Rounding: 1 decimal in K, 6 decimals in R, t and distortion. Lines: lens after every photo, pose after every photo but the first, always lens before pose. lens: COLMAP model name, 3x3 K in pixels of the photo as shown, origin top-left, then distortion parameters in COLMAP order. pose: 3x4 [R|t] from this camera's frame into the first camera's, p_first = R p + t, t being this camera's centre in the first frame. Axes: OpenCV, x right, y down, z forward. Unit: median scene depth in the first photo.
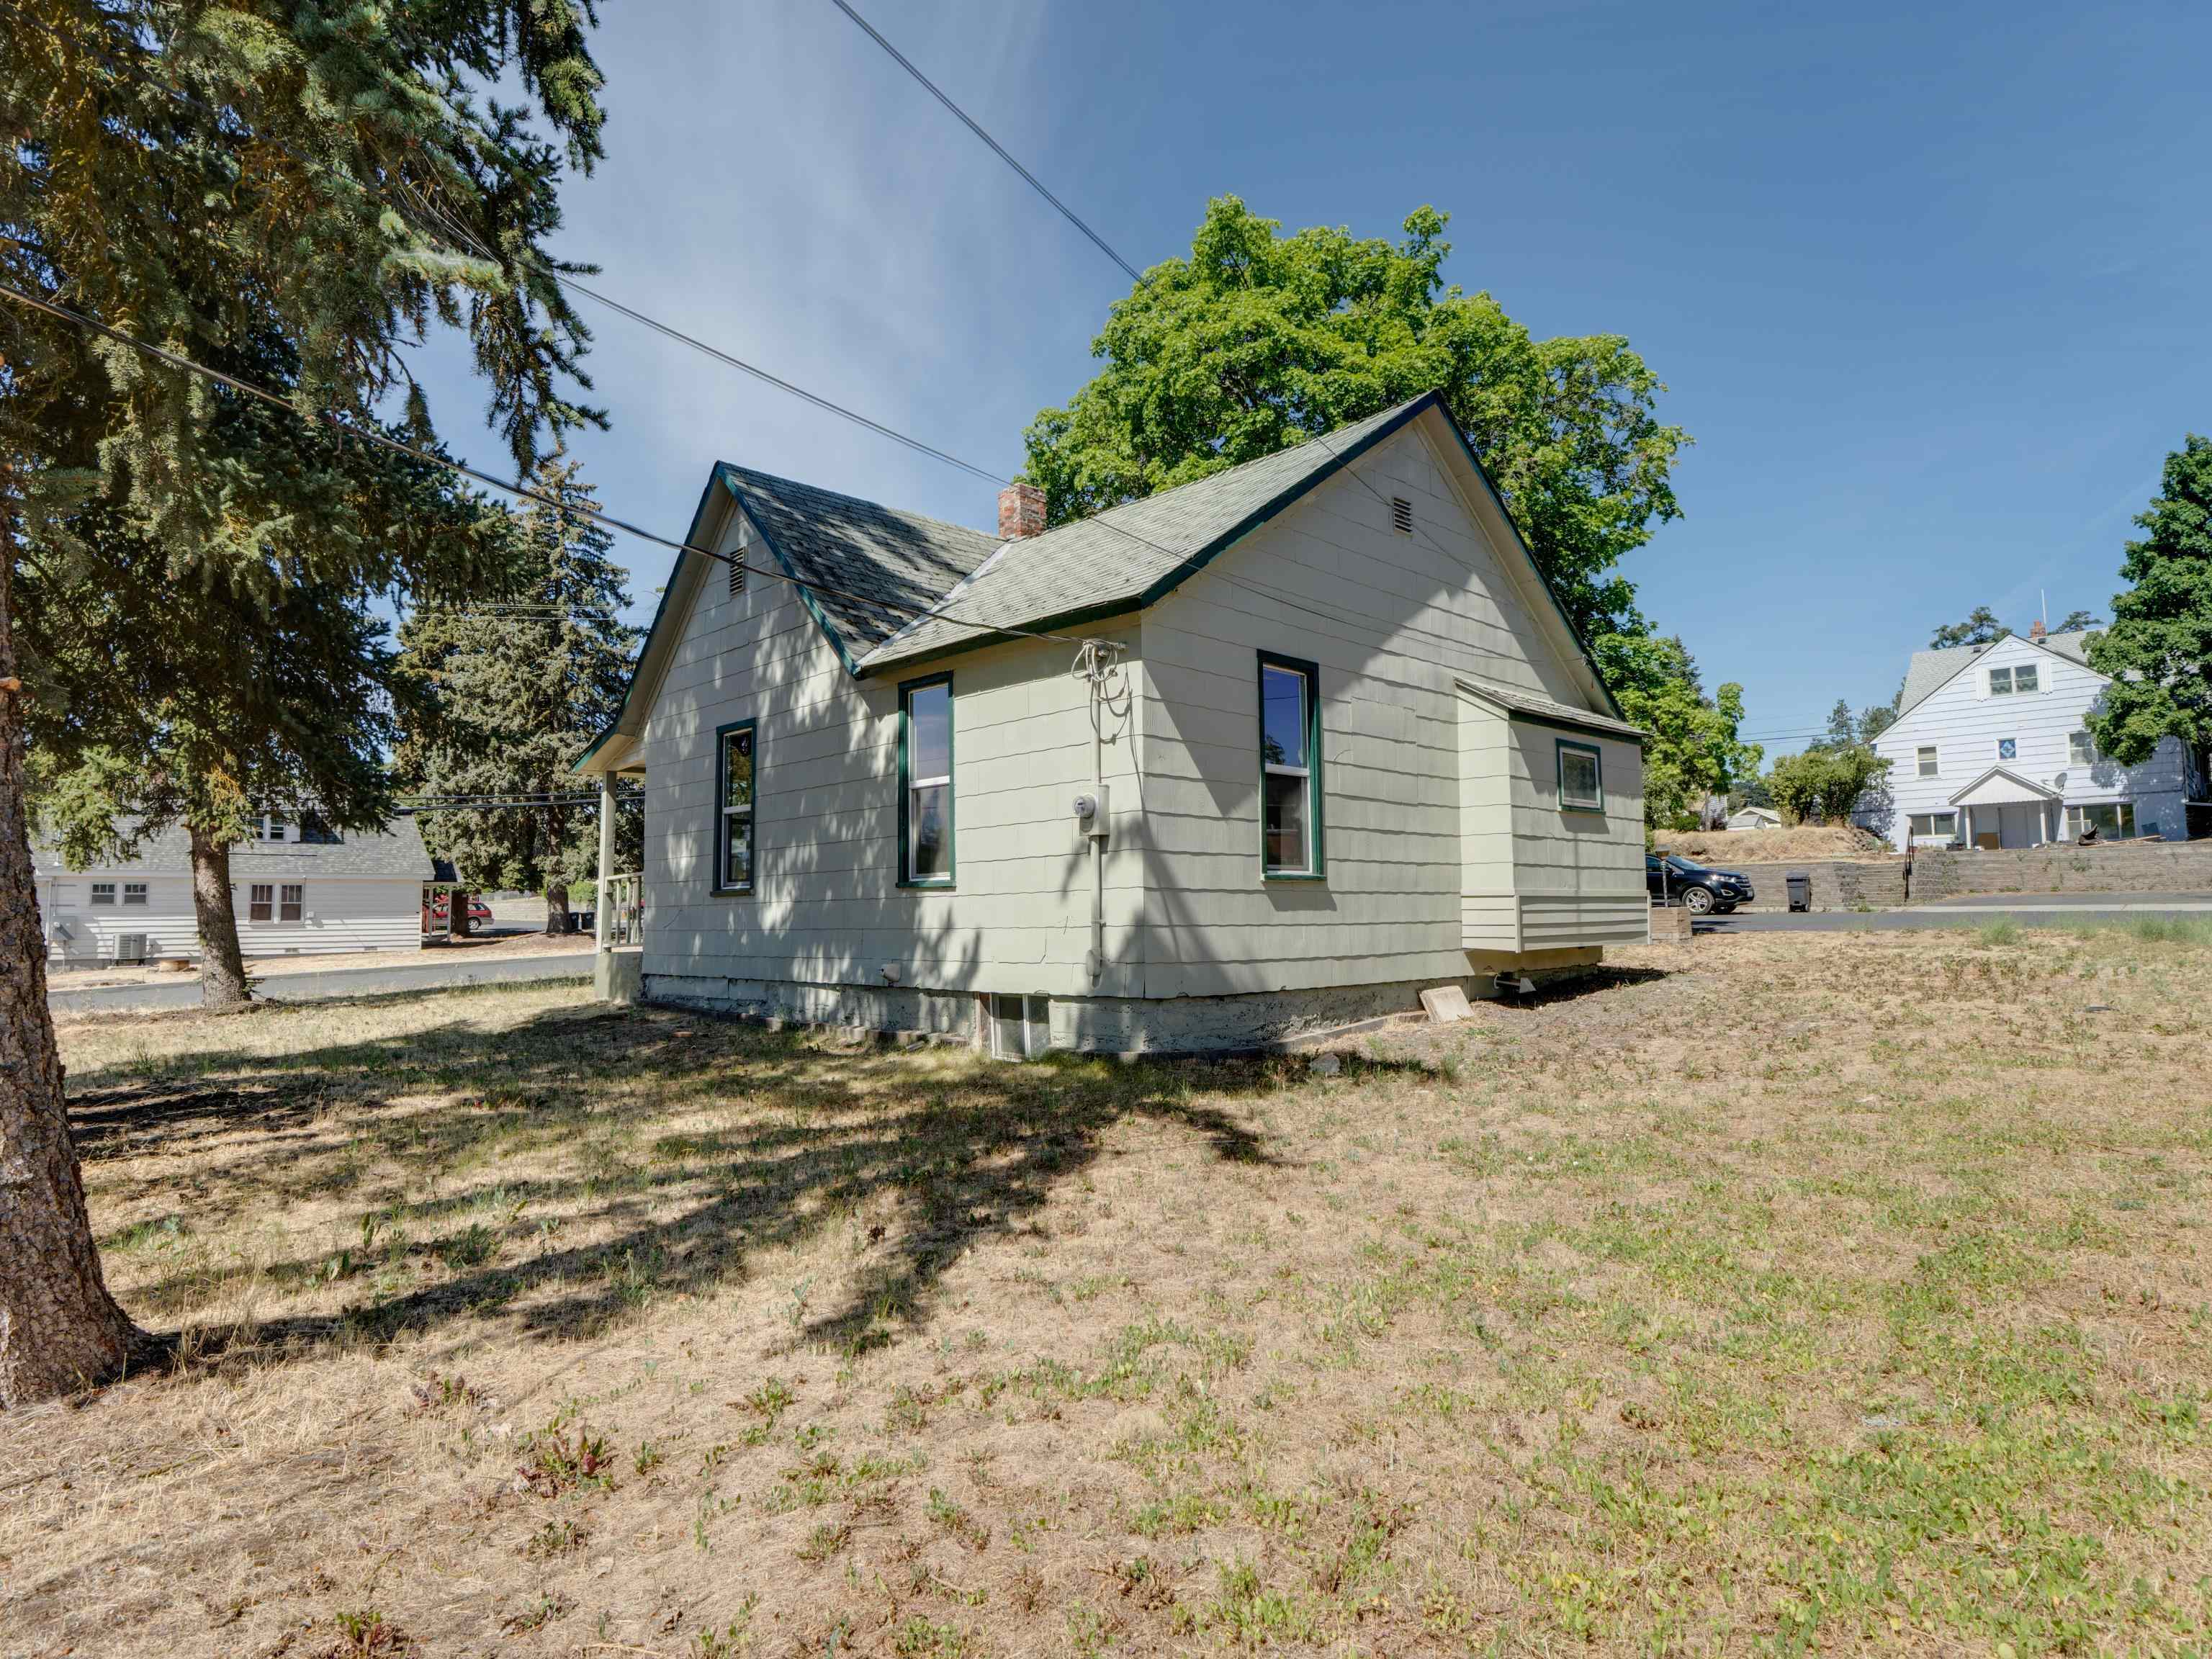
lens RADIAL K [[1215.3, 0, 1108.9], [0, 1215.3, 820.3], [0, 0, 1]] dist [-0.006214, -0.000146]
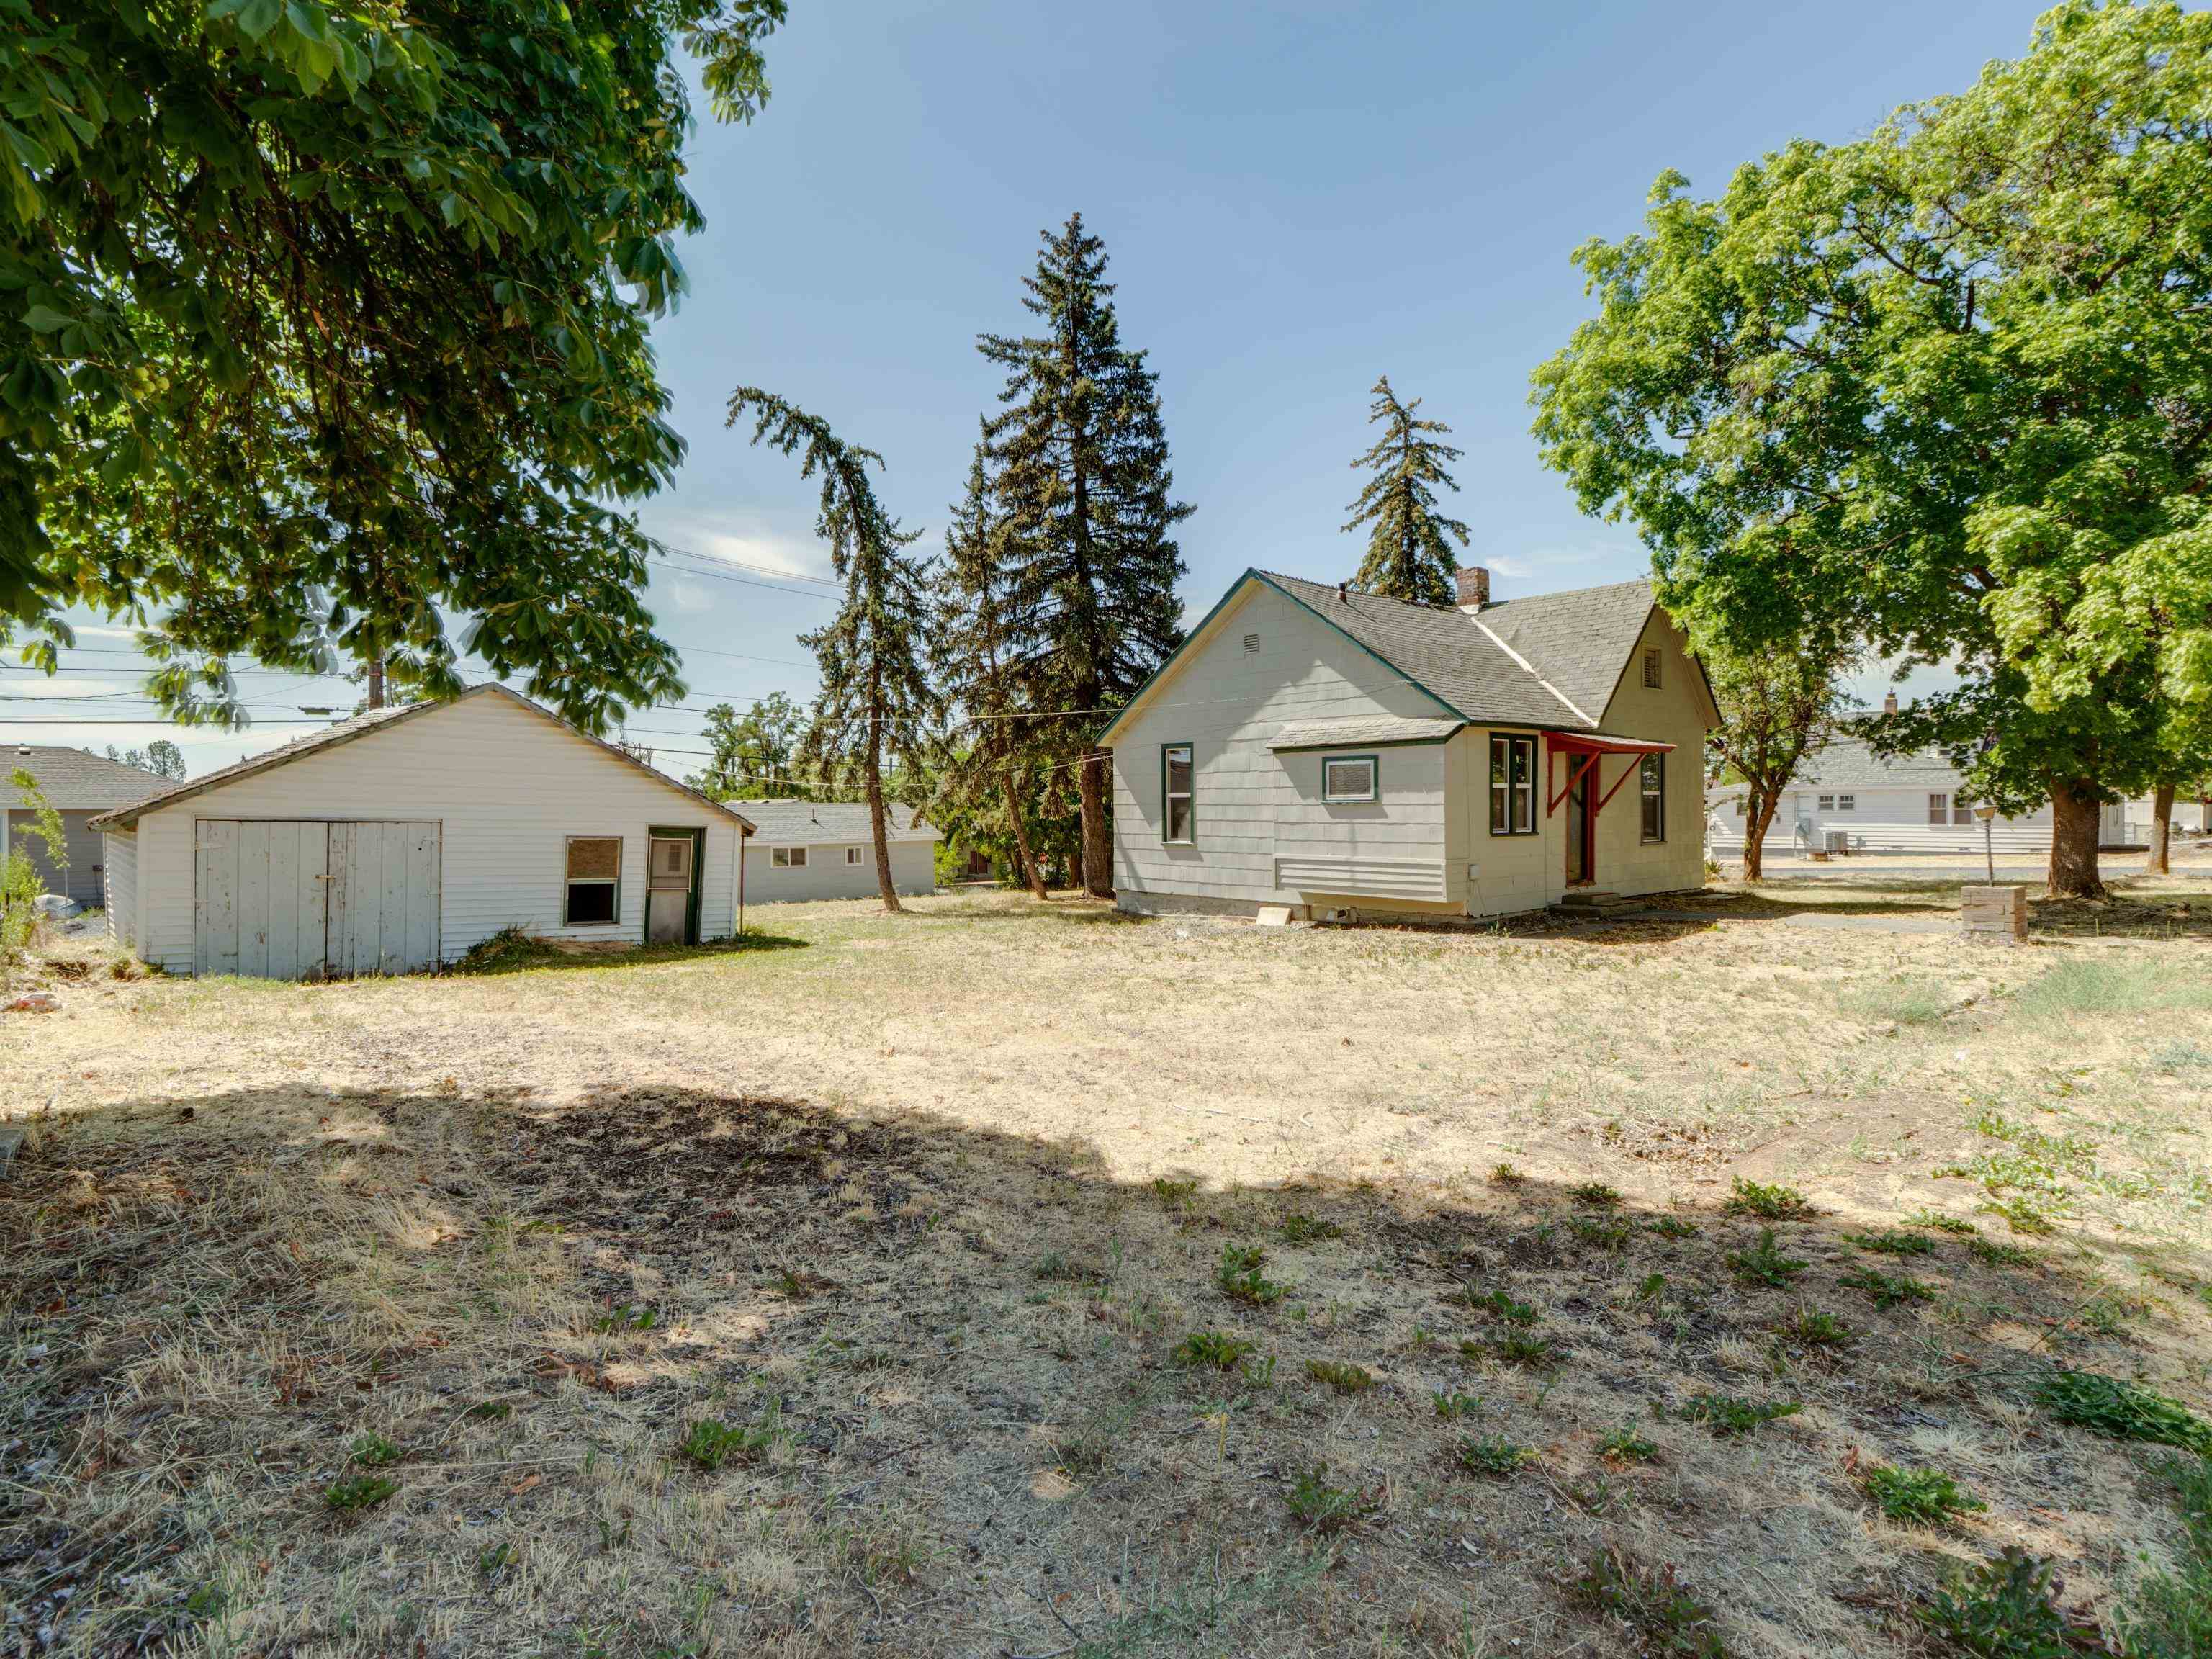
lens RADIAL K [[1215.3, 0, 1108.9], [0, 1215.3, 820.3], [0, 0, 1]] dist [-0.006214, -0.000146]
pose [[-0.053036, 0.023797, -0.998309, 2.060315], [0.080770, 0.996543, 0.019464, -0.042731], [0.995321, -0.079601, -0.054774, 0.873661]]
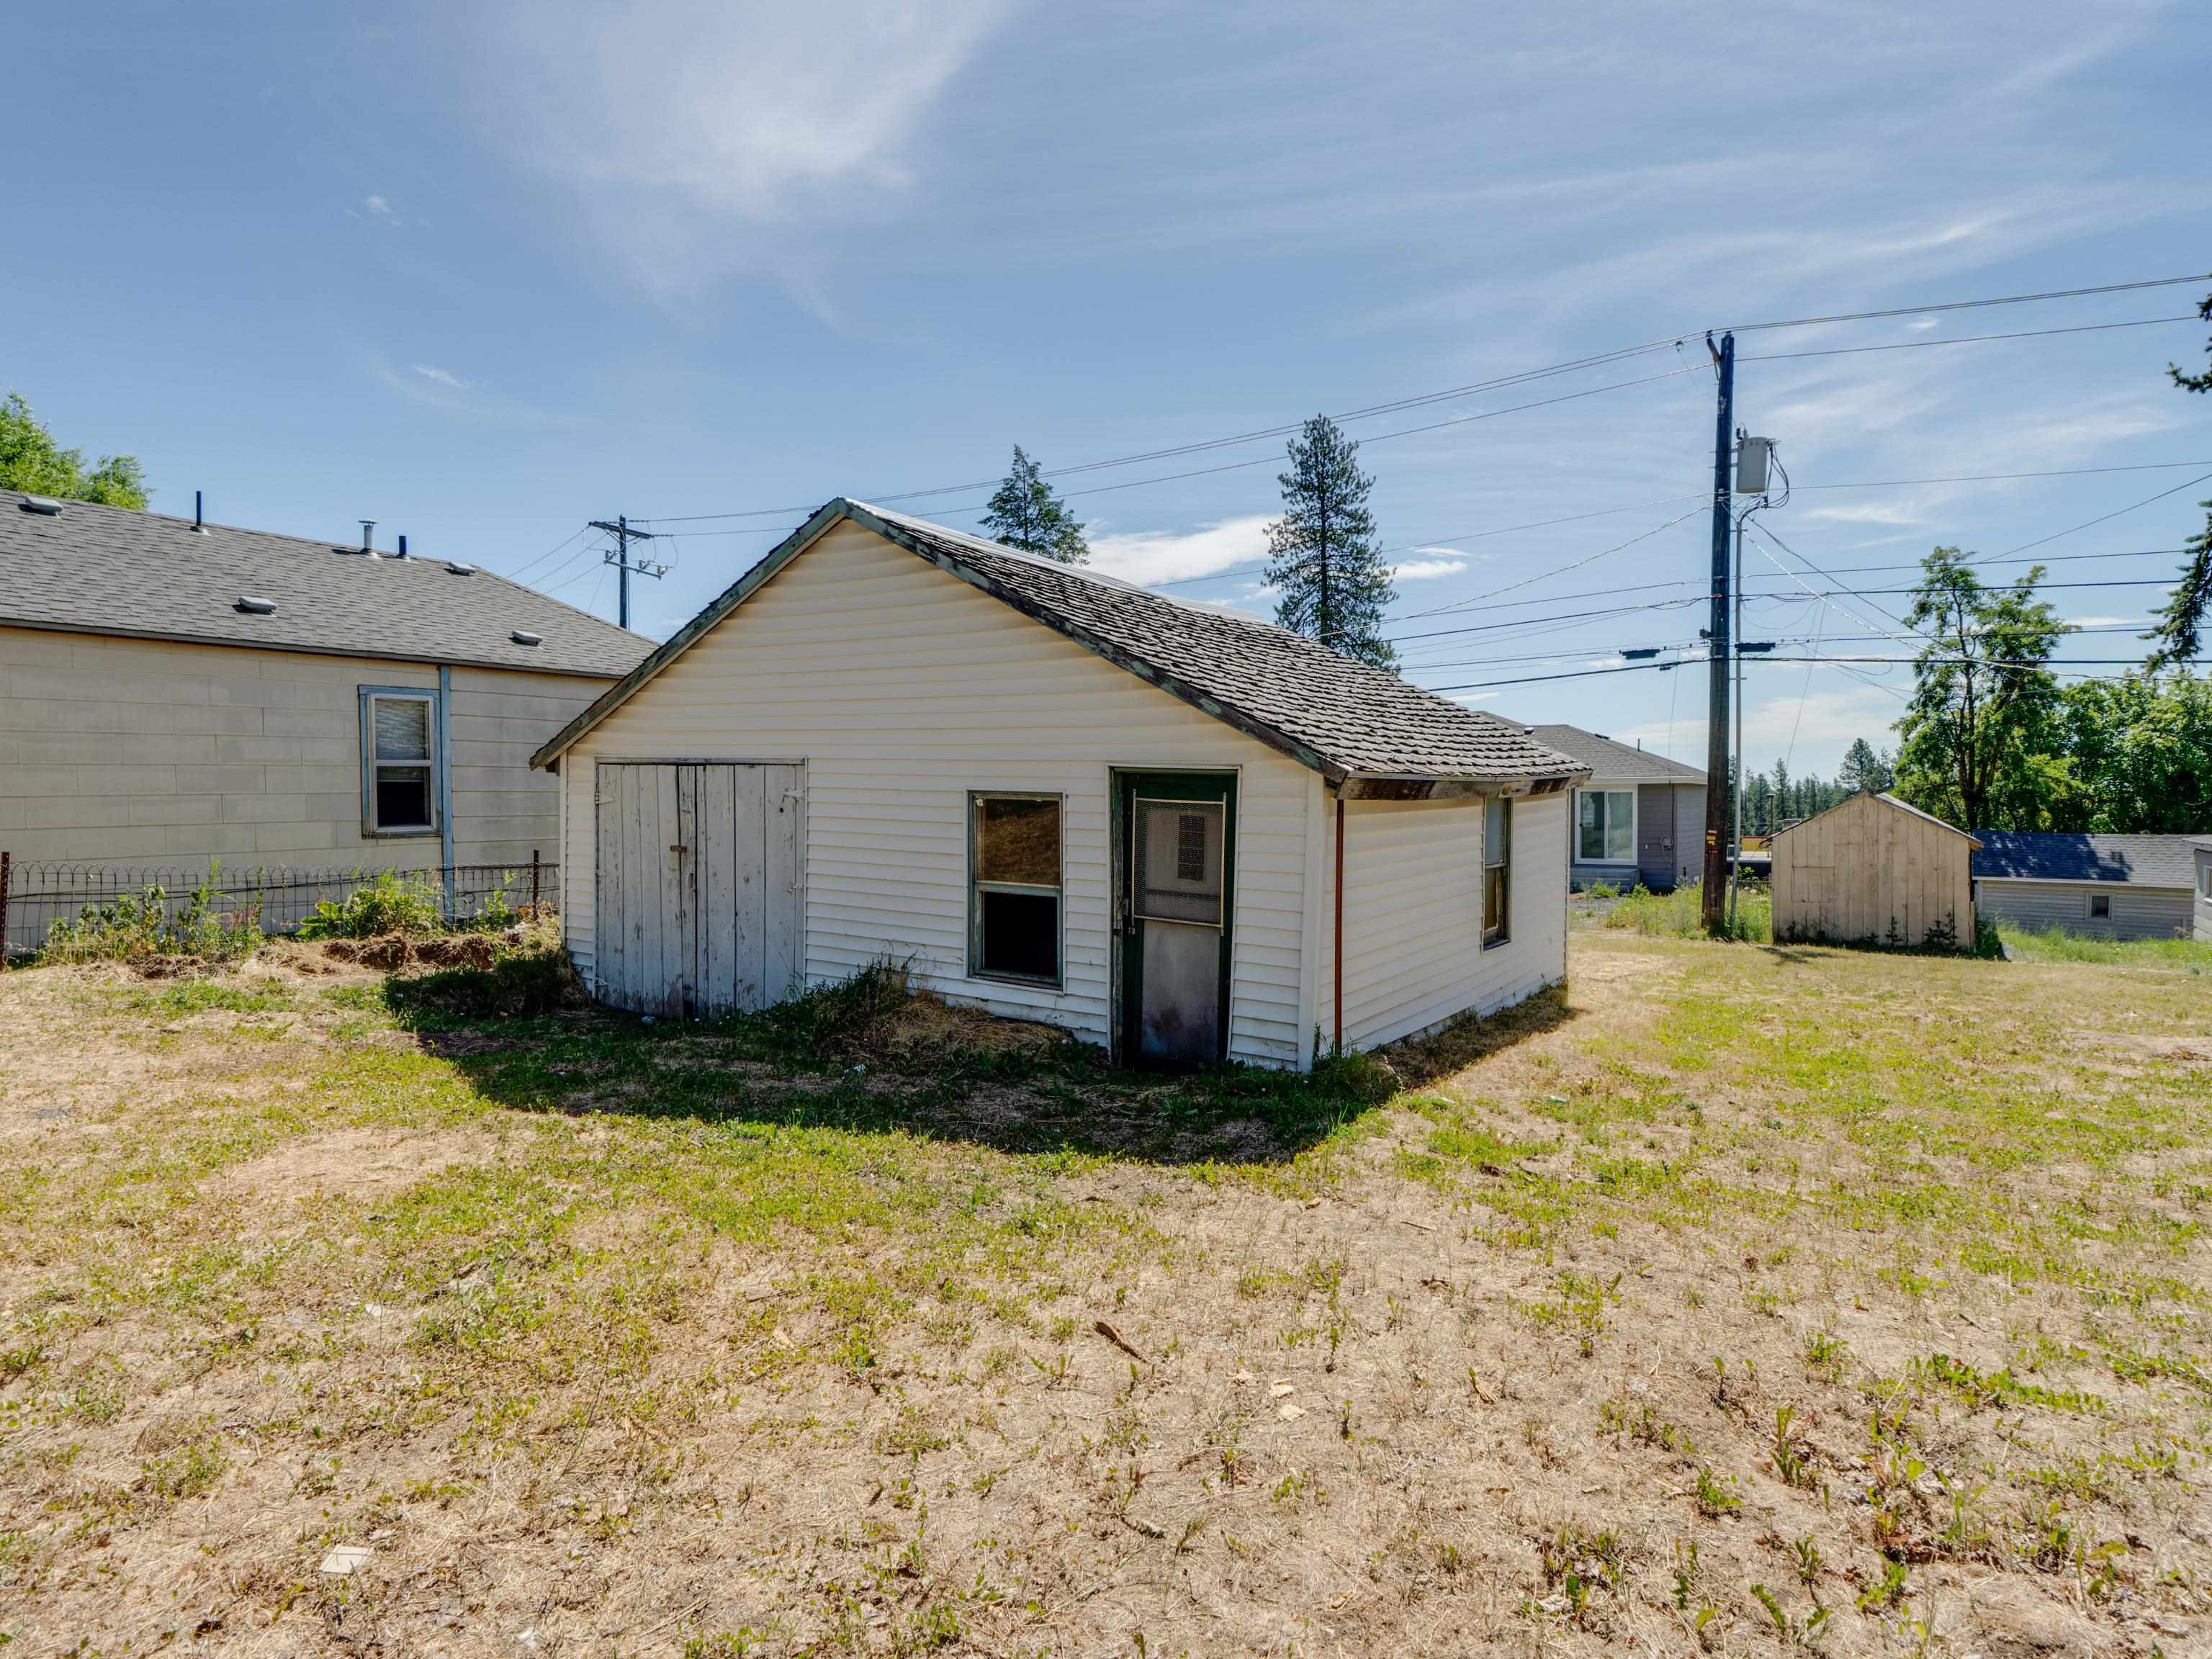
lens RADIAL K [[1215.3, 0, 1108.9], [0, 1215.3, 820.3], [0, 0, 1]] dist [-0.006214, -0.000146]
pose [[-0.979287, 0.018341, -0.201647, 0.694318], [0.030853, 0.997776, -0.059079, 0.013368], [0.200115, -0.064077, -0.977675, 0.849888]]
